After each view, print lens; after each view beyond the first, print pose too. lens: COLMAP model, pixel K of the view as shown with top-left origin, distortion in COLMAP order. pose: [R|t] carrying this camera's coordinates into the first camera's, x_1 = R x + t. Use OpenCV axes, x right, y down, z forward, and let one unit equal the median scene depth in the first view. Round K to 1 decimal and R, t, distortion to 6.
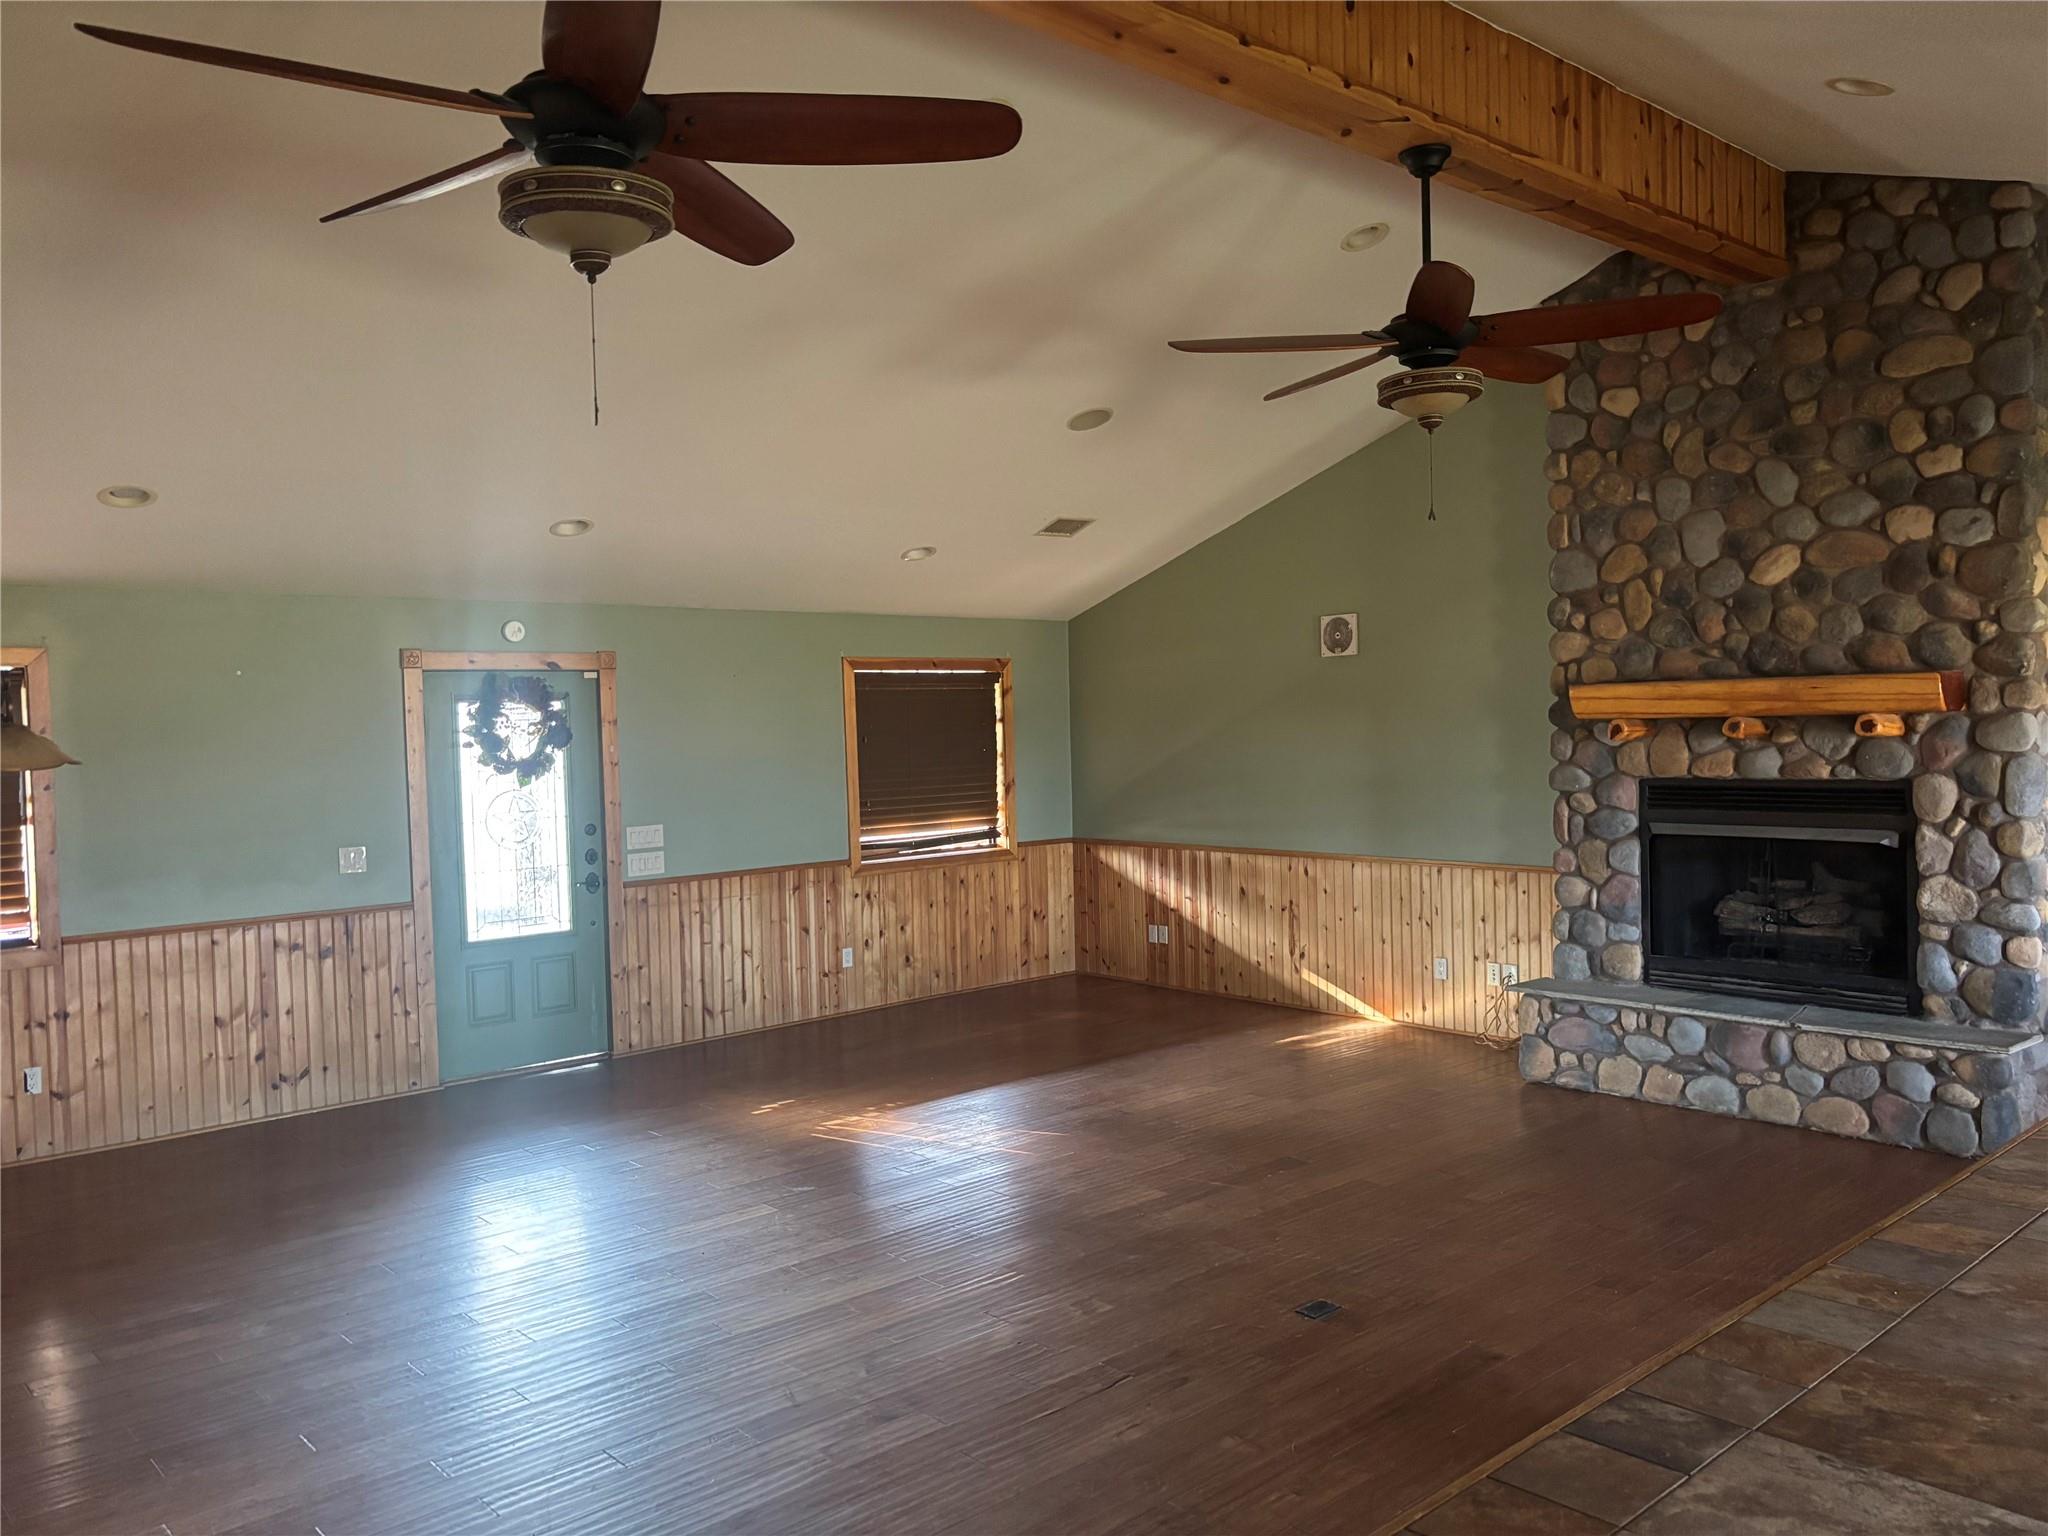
lens RADIAL K [[1535.8, 0, 1017.6], [0, 1535.8, 764.1], [0, 0, 1]] dist [0.050764, -0.054649]
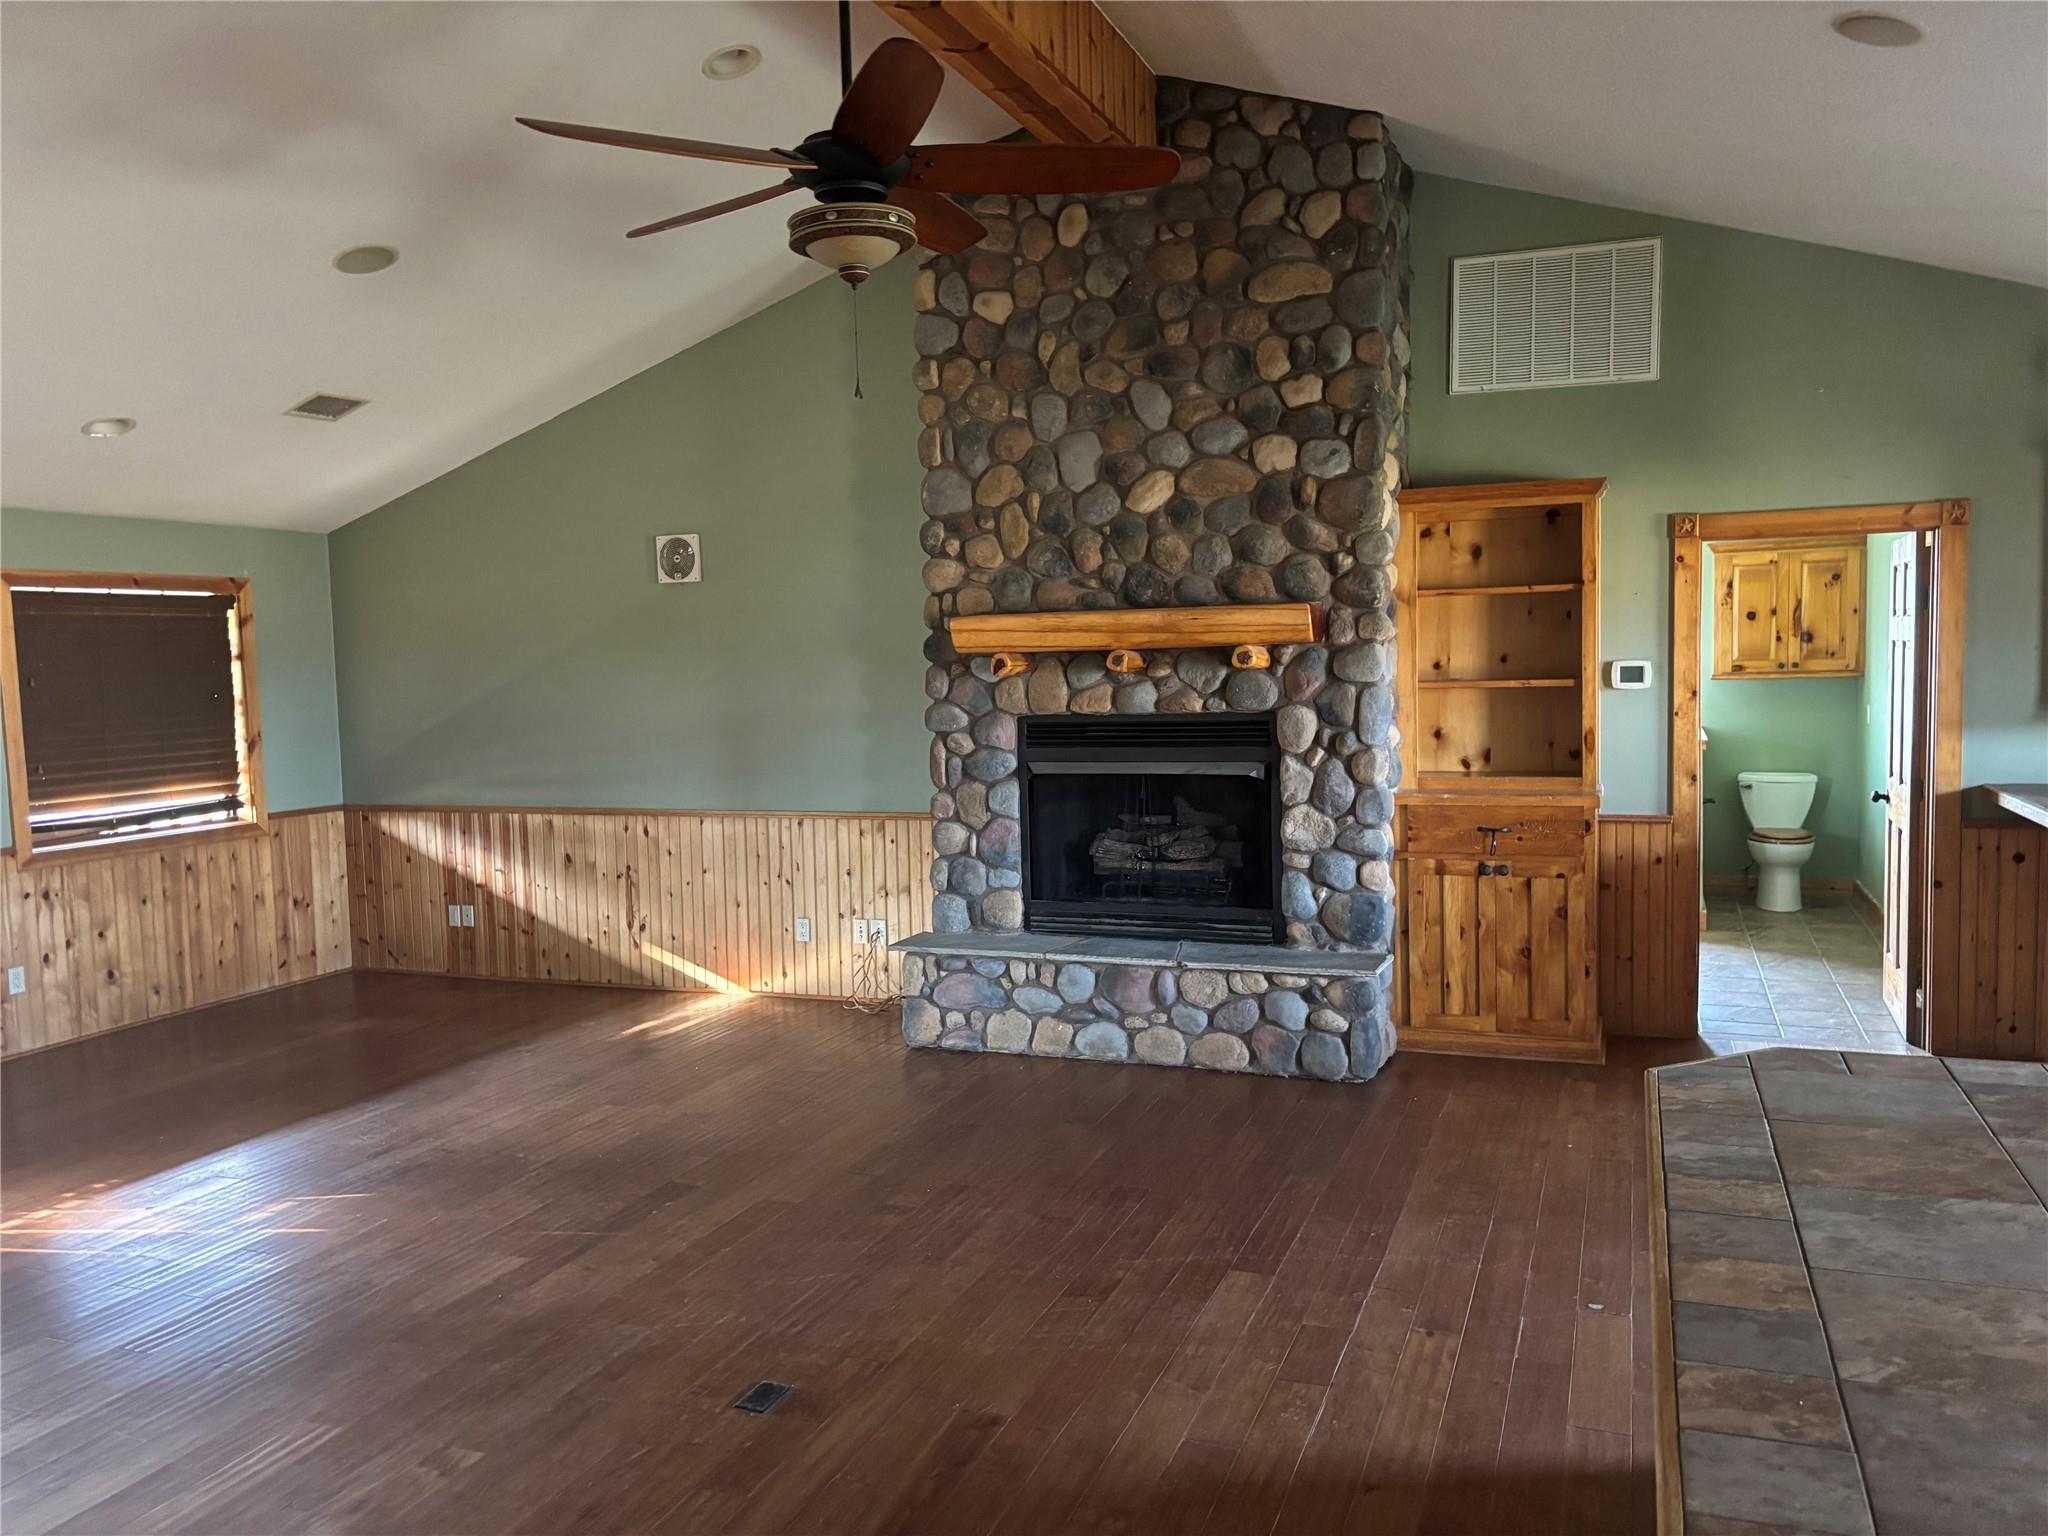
lens RADIAL K [[1535.8, 0, 1026.2], [0, 1535.8, 773.7], [0, 0, 1]] dist [0.050764, -0.054649]
pose [[0.889716, -0.034607, 0.455200, -0.021628], [0.016958, 0.998940, 0.042800, 0.004602], [-0.456199, -0.030360, 0.889360, 0.168090]]
